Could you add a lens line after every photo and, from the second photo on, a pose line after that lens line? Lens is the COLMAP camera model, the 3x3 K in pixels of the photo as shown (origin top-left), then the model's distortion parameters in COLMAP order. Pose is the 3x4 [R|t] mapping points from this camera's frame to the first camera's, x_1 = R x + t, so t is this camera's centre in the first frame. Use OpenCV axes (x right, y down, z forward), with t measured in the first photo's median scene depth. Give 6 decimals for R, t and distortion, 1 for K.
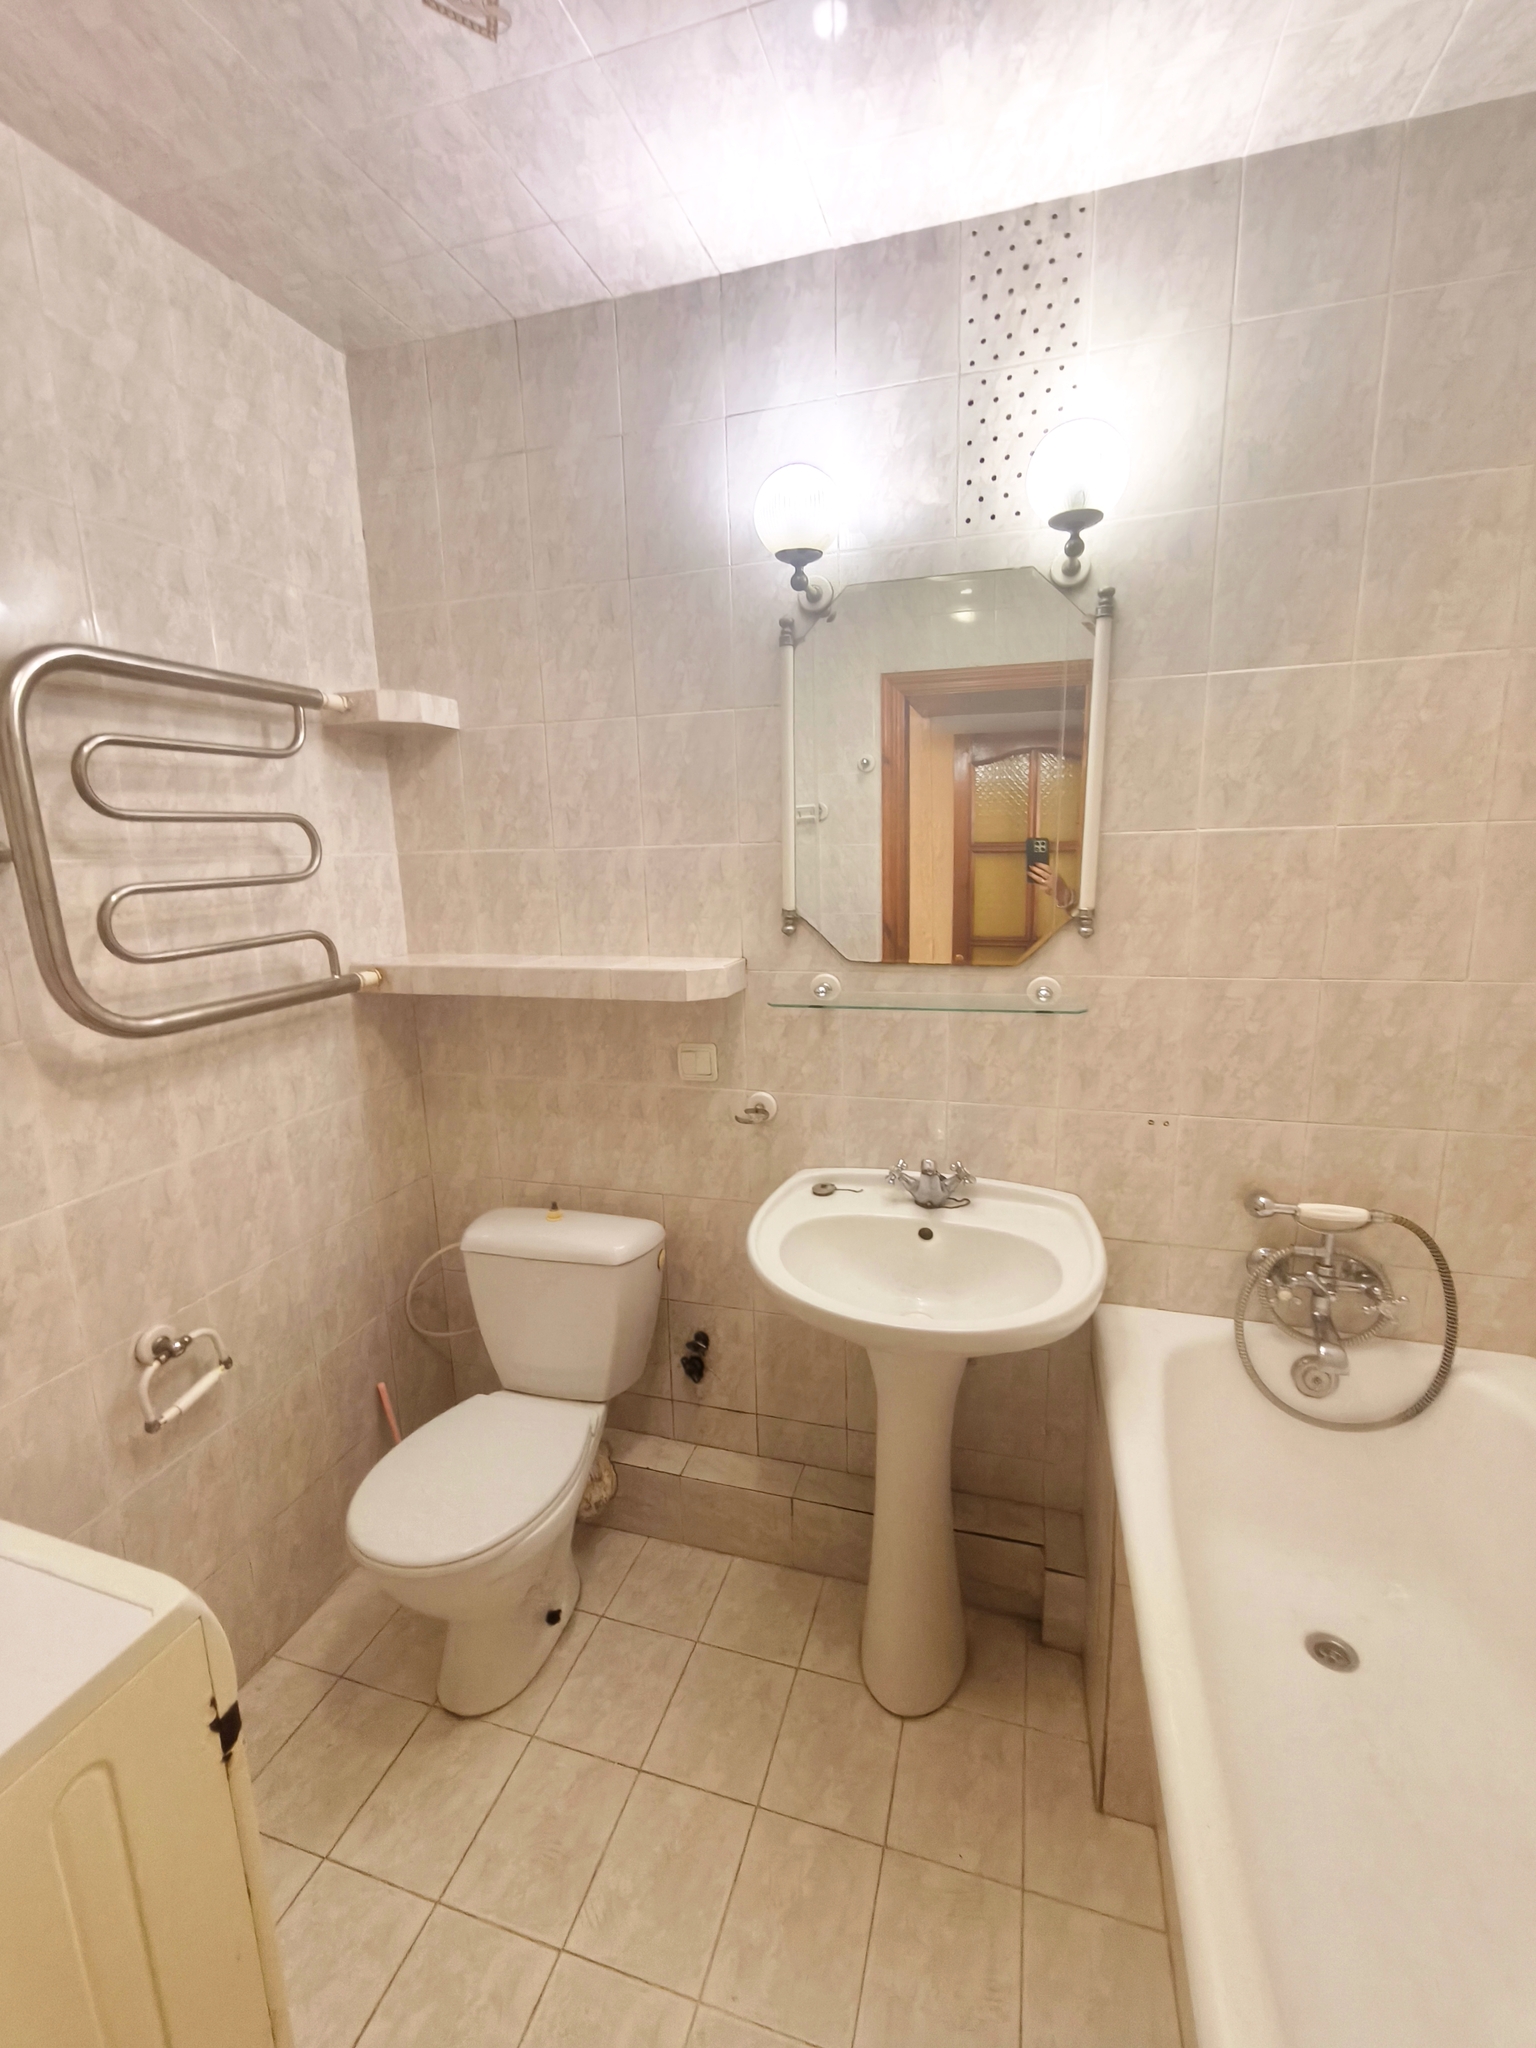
lens RADIAL K [[885.8, 0, 768.0], [0, 885.8, 1024.0], [0, 0, 1]] dist [-0.000322, 0.000277]
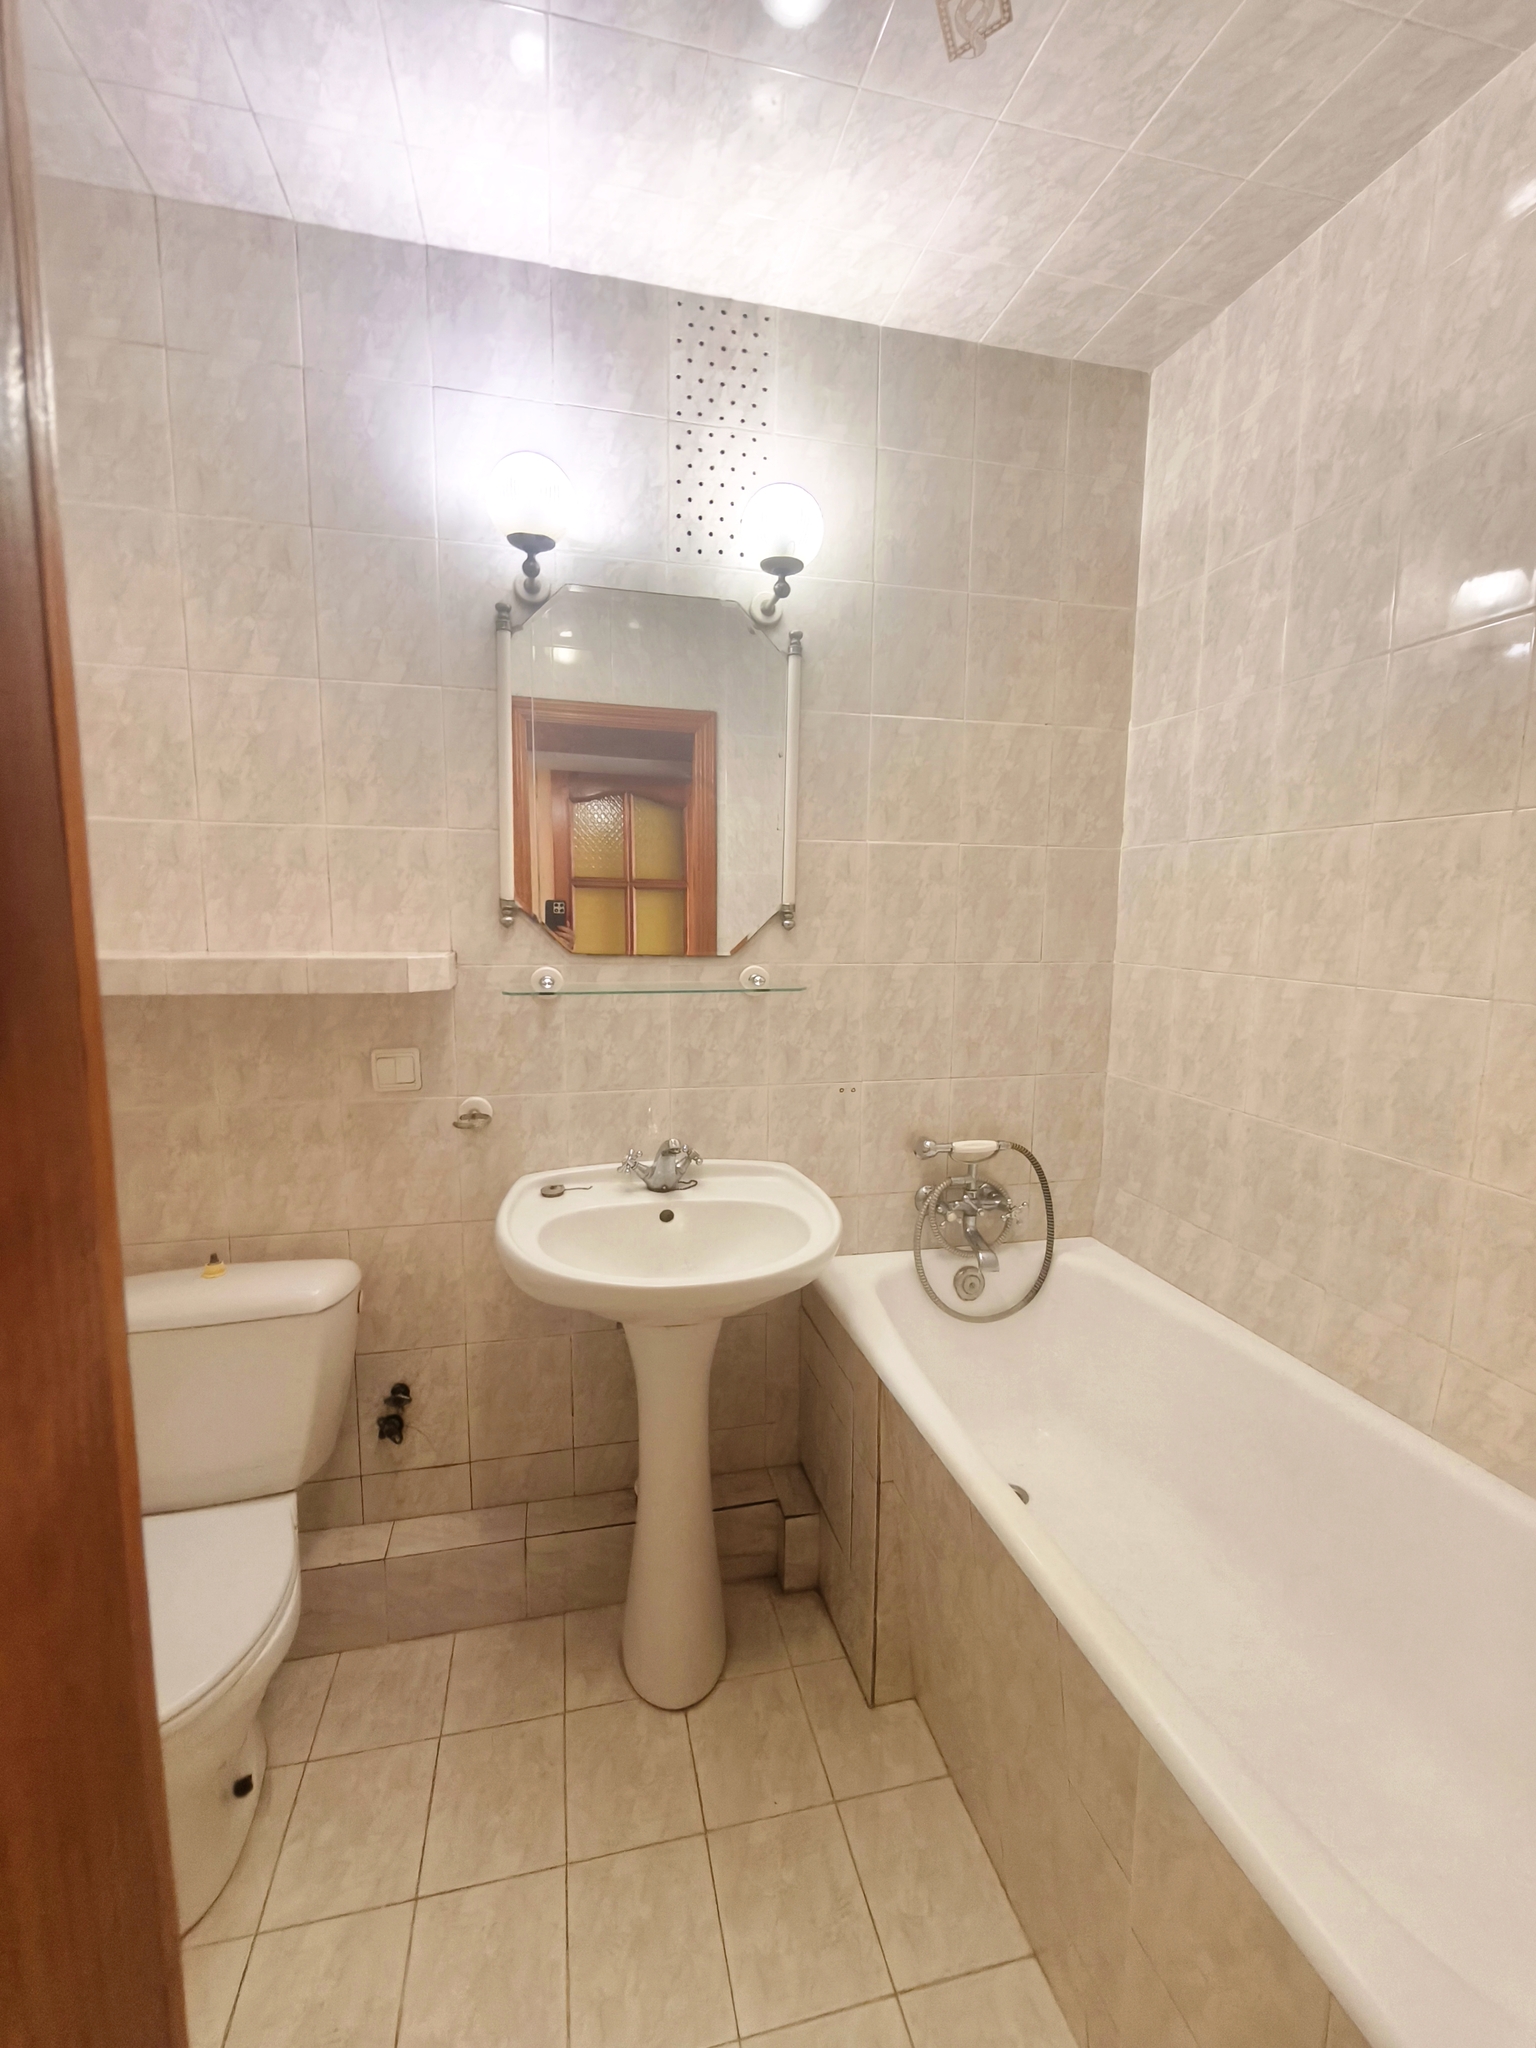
lens RADIAL K [[897.6, 0, 768.0], [0, 897.6, 1024.0], [0, 0, 1]] dist [-0.001167, -0.000179]
pose [[0.857436, -0.030566, 0.513681, -0.254341], [0.068904, 0.996065, -0.055743, 0.084229], [-0.509956, 0.083191, 0.856168, 0.034934]]
